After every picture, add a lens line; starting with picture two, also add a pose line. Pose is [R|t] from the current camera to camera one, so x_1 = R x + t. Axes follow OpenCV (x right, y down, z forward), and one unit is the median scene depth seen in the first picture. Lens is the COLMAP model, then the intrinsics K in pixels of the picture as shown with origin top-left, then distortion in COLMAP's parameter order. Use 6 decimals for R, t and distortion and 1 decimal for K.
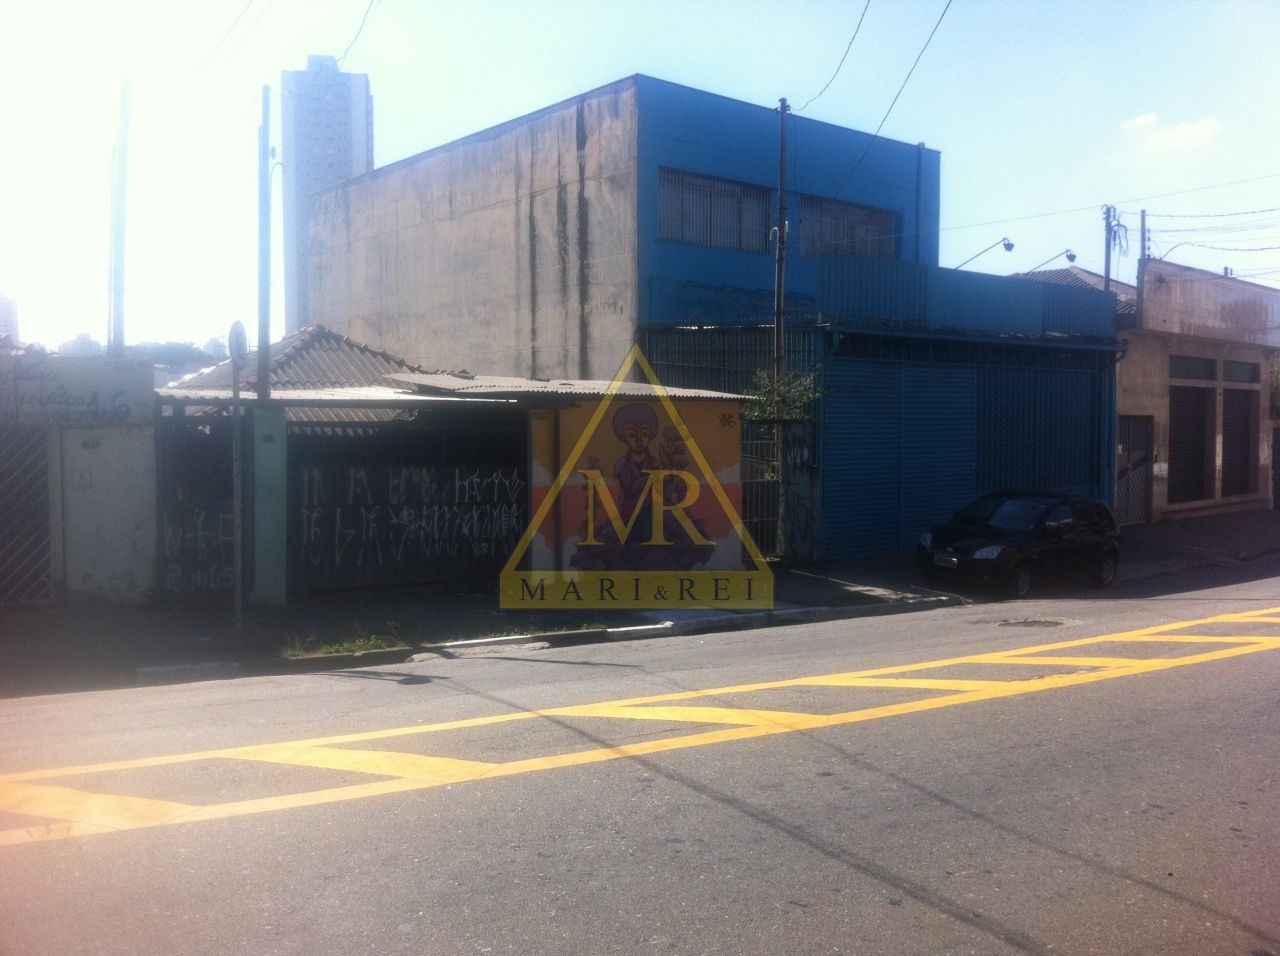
lens RADIAL K [[1265.7, 0, 640.0], [0, 1265.7, 478.0], [0, 0, 1]] dist [0.148094, -0.511961]
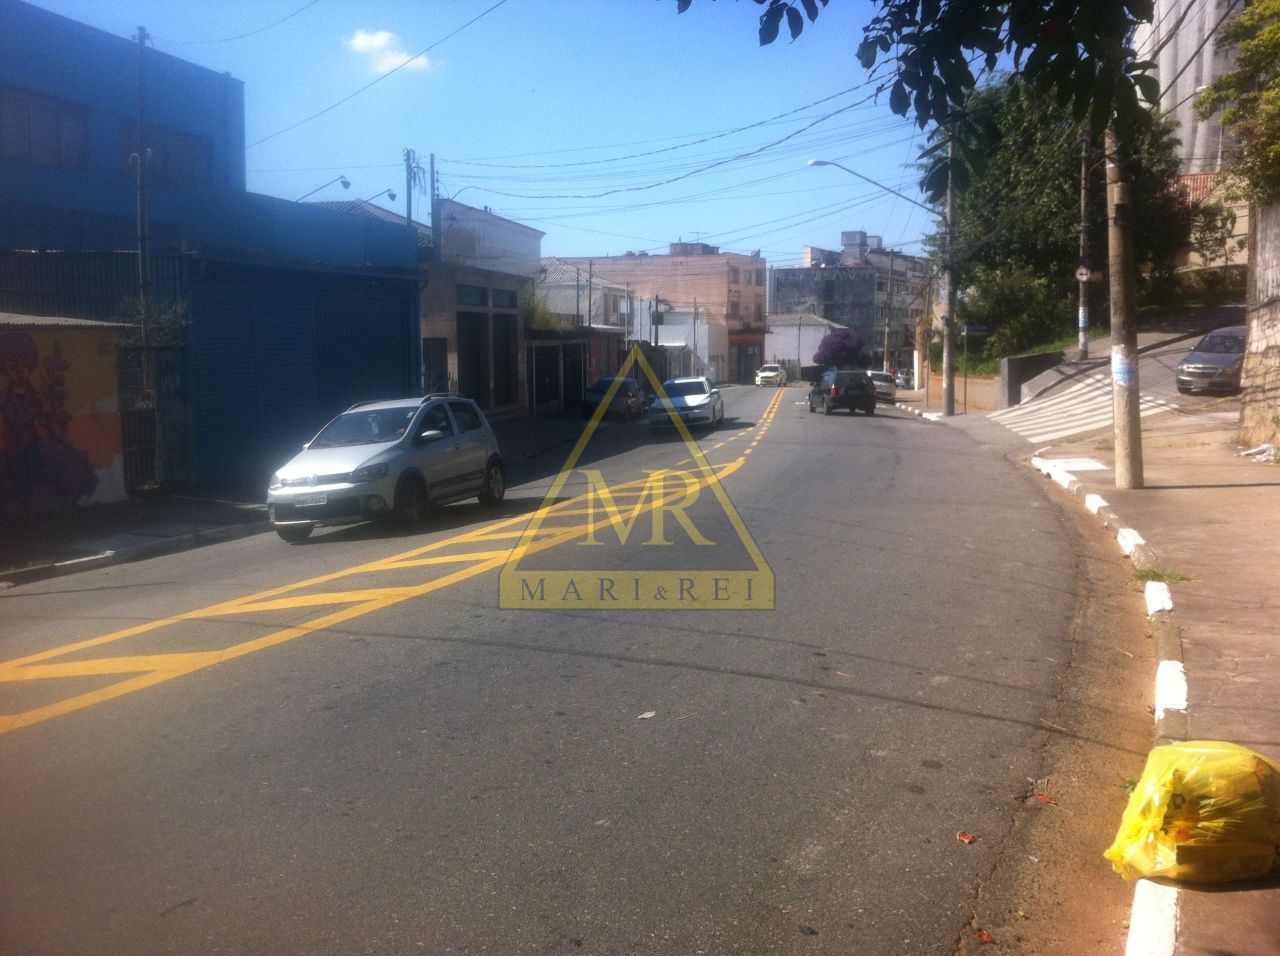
lens RADIAL K [[1293.6, 0, 702.6], [0, 1293.6, 478.5], [0, 0, 1]] dist [0.106917, -0.366939]
pose [[0.789232, -0.078321, 0.609080, -0.150429], [0.041219, 0.996353, 0.074708, -0.001205], [-0.612710, -0.033856, 0.789582, -0.065378]]
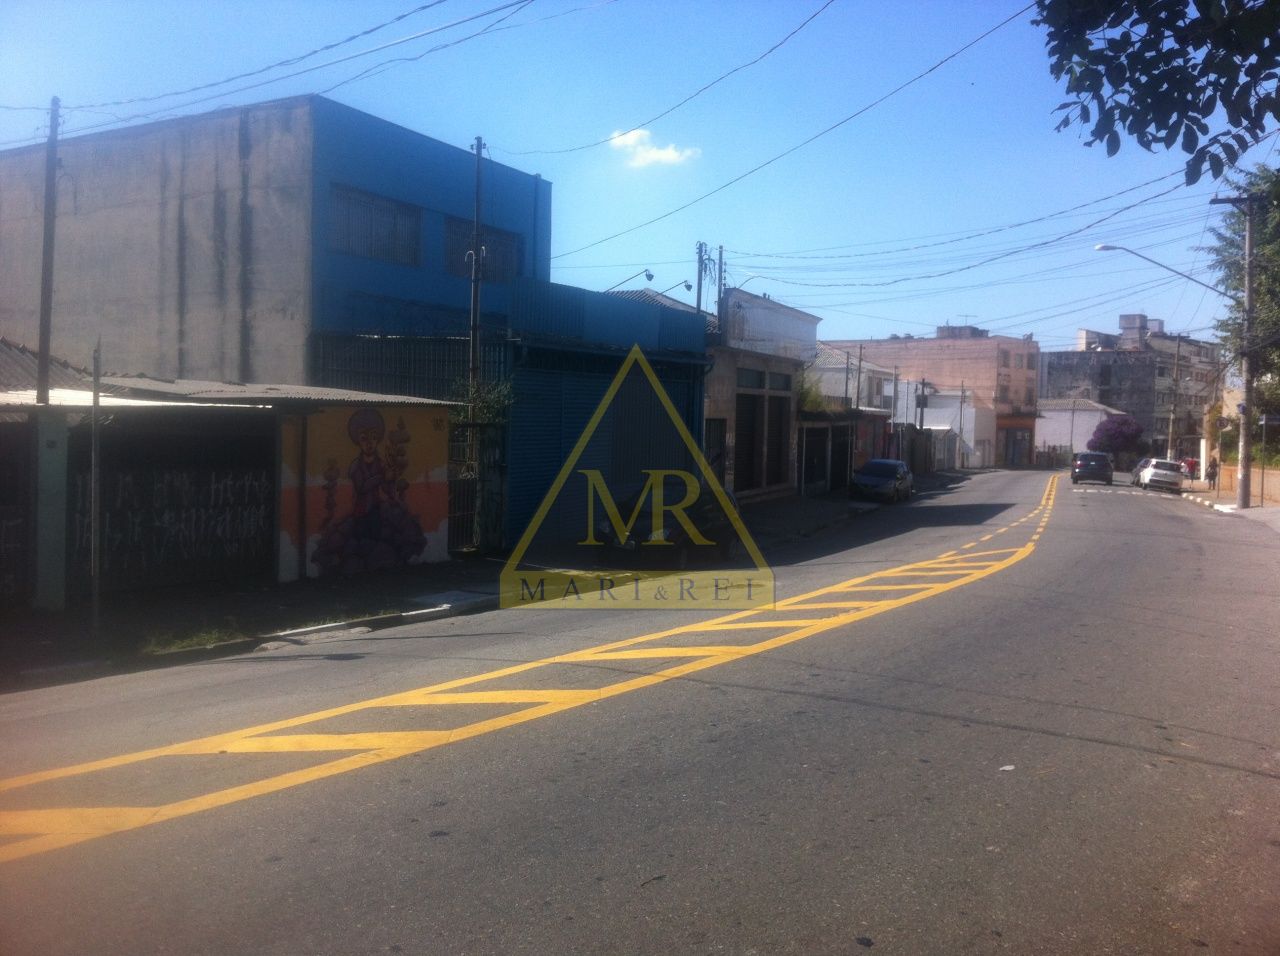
lens RADIAL K [[1298.2, 0, 640.0], [0, 1298.2, 478.0], [0, 0, 1]] dist [0.072002, -0.374165]
pose [[0.912762, -0.017670, 0.408110, -0.188177], [0.017010, 0.999842, 0.005246, -0.001568], [-0.408138, 0.002153, 0.912918, -0.081145]]
